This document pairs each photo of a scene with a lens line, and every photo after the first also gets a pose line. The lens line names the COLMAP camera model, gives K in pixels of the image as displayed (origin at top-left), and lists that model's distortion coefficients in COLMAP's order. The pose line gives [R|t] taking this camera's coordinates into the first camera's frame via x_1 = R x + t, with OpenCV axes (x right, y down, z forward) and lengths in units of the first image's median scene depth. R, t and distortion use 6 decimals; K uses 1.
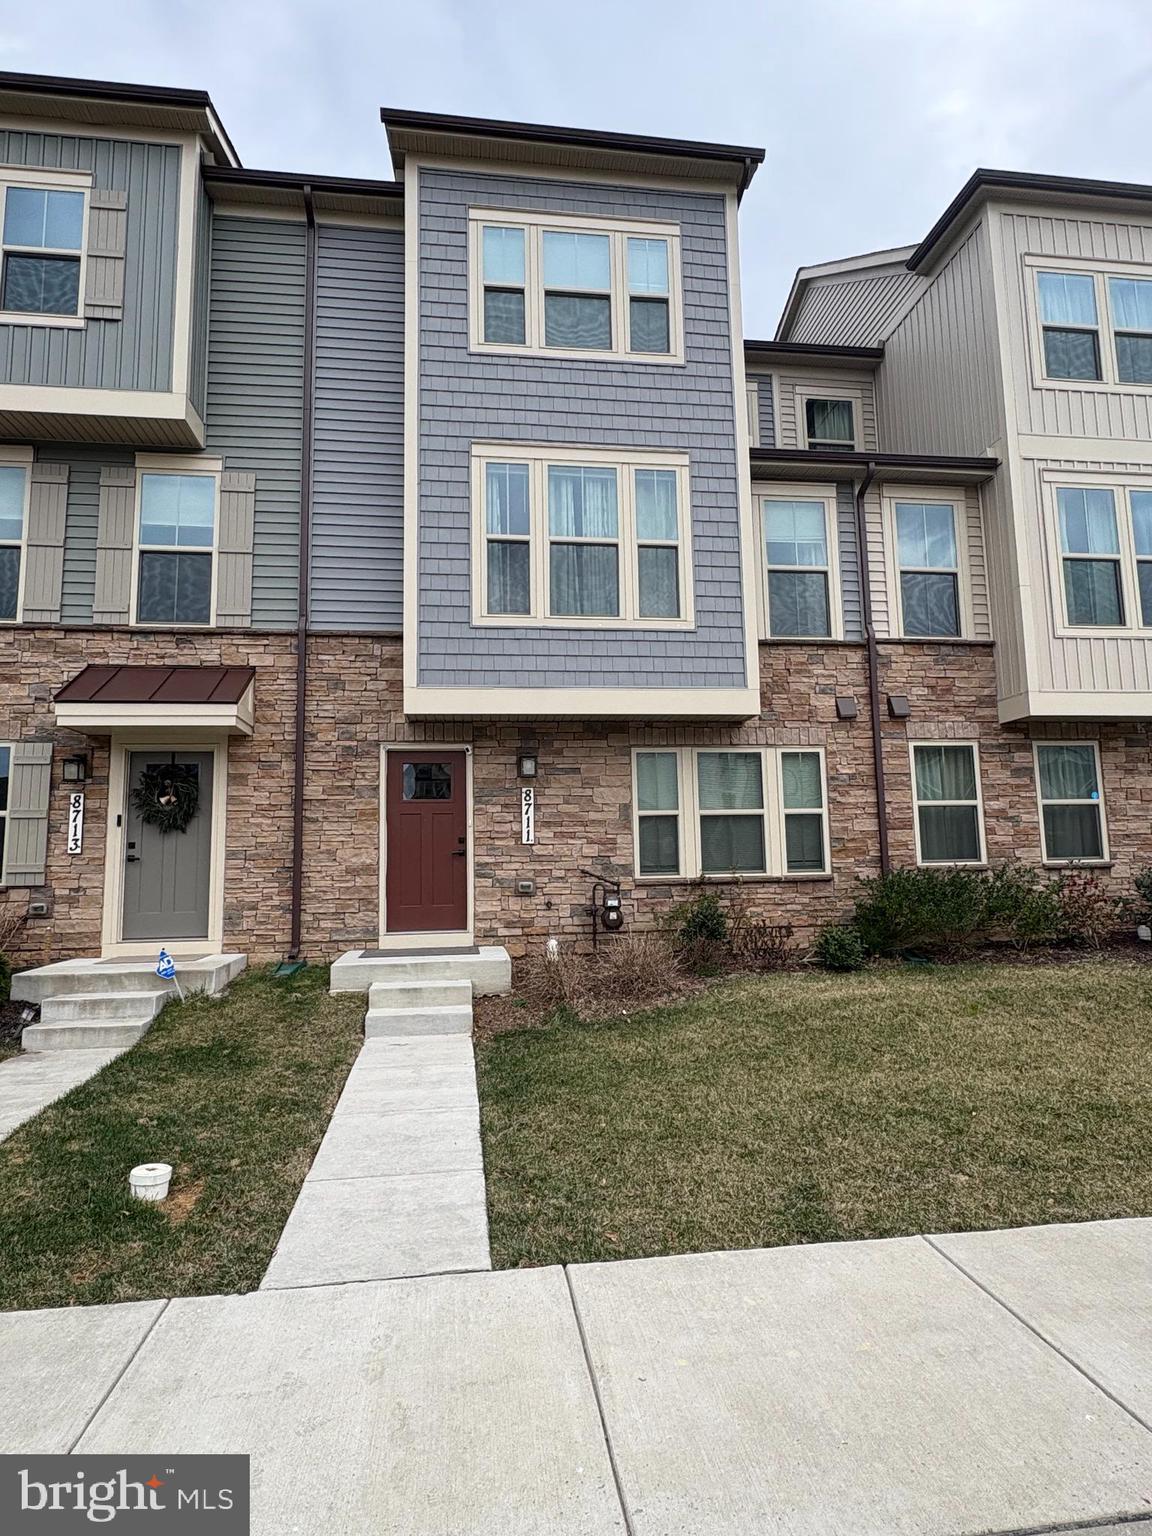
lens RADIAL K [[863.9, 0, 576.0], [0, 863.9, 768.0], [0, 0, 1]] dist [0.000146, 0.000459]
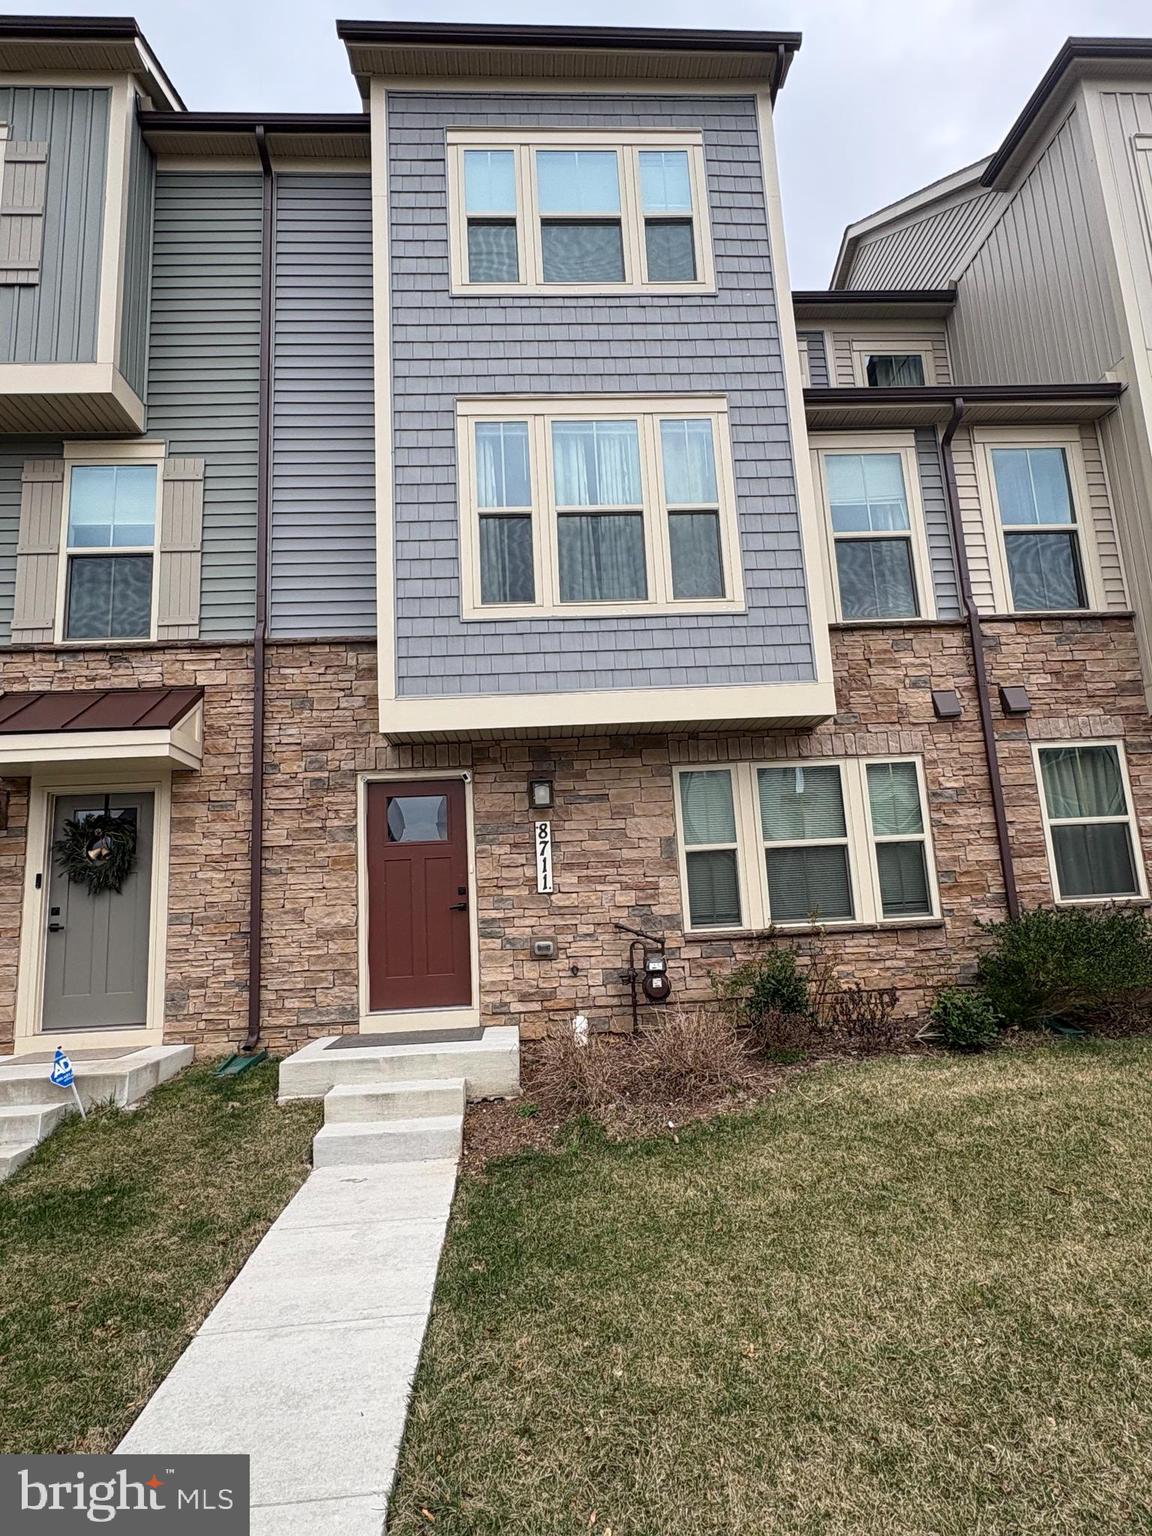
lens RADIAL K [[863.9, 0, 576.0], [0, 863.9, 768.0], [0, 0, 1]] dist [0.000146, 0.000459]
pose [[0.996450, -0.044867, -0.071228, 0.033669], [0.040751, 0.997471, -0.058226, 0.021782], [0.073660, 0.055116, 0.995759, 0.213981]]
